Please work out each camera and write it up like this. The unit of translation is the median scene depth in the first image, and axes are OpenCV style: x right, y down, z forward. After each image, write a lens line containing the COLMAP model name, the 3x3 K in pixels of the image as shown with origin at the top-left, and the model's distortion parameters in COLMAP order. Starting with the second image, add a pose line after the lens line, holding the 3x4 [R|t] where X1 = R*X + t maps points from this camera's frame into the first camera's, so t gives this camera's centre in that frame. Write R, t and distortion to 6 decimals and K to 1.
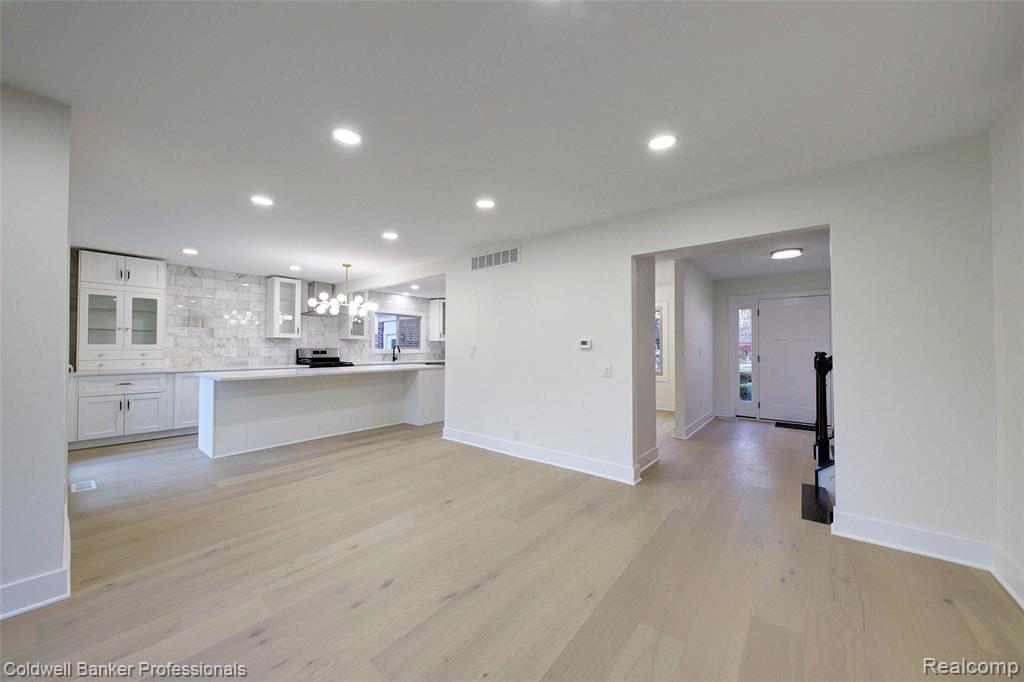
lens RADIAL K [[358.8, 0, 517.9], [0, 358.8, 342.0], [0, 0, 1]] dist [0.000044, -0.006540]
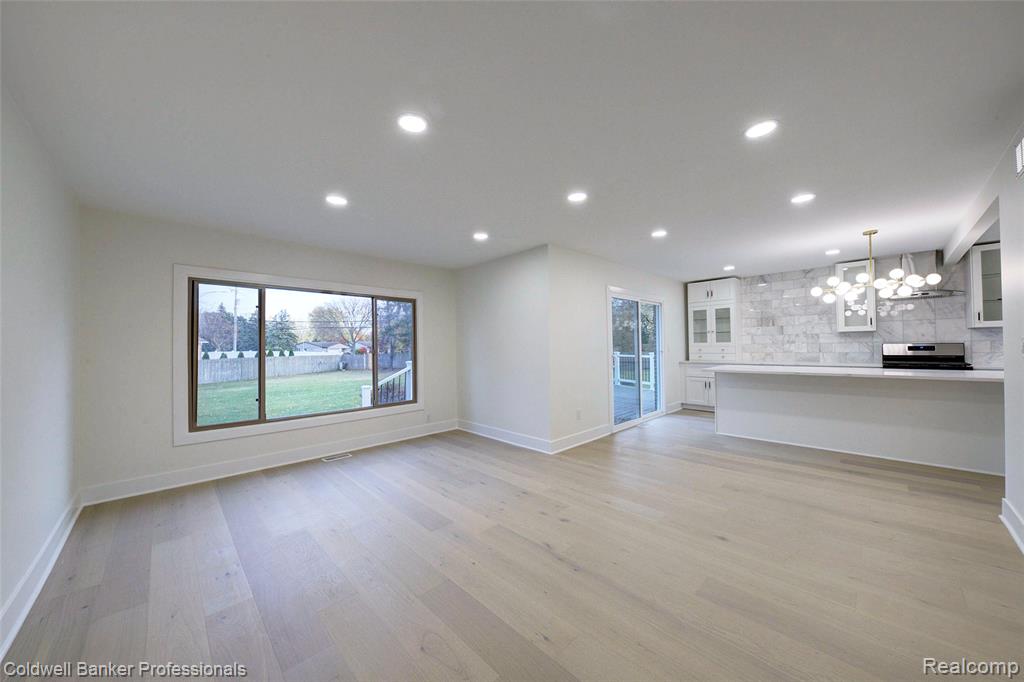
lens RADIAL K [[350.2, 0, 511.1], [0, 350.2, 341.9], [0, 0, 1]] dist [0.007309, -0.005068]
pose [[-0.135782, -0.012427, -0.990661, 0.337935], [0.031305, 0.999368, -0.016827, 0.002179], [0.990244, -0.033297, -0.135307, 0.336747]]
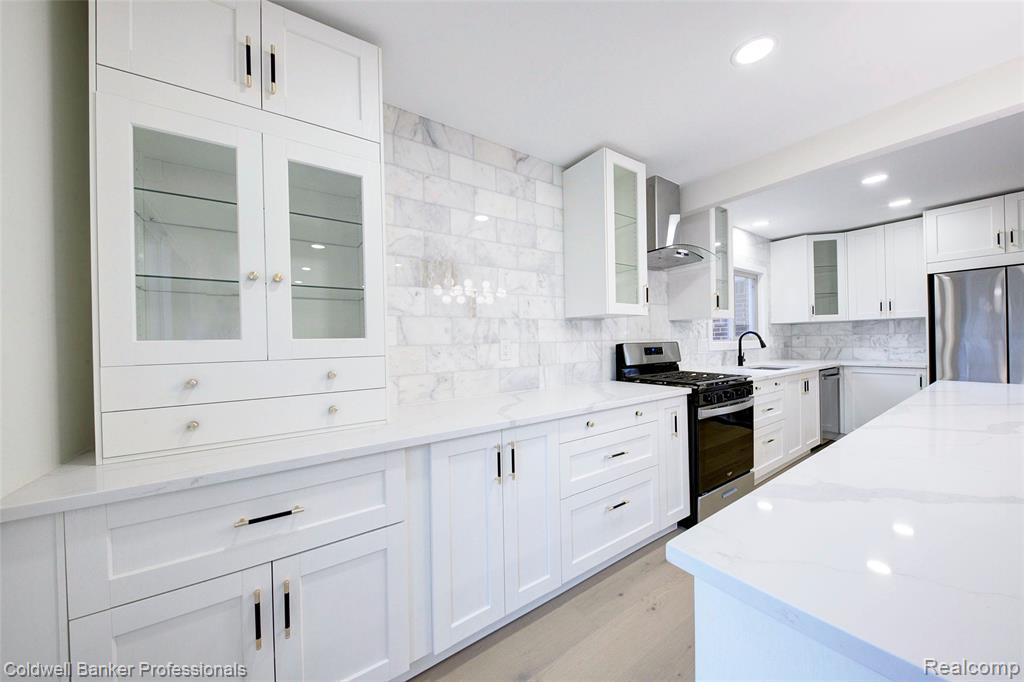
lens RADIAL K [[352.2, 0, 513.4], [0, 352.2, 341.5], [0, 0, 1]] dist [0.006507, -0.005835]
pose [[0.954546, -0.017035, -0.297577, -0.738157], [0.024273, 0.999492, 0.020645, 0.006217], [0.297074, -0.026930, 0.954475, 0.691297]]
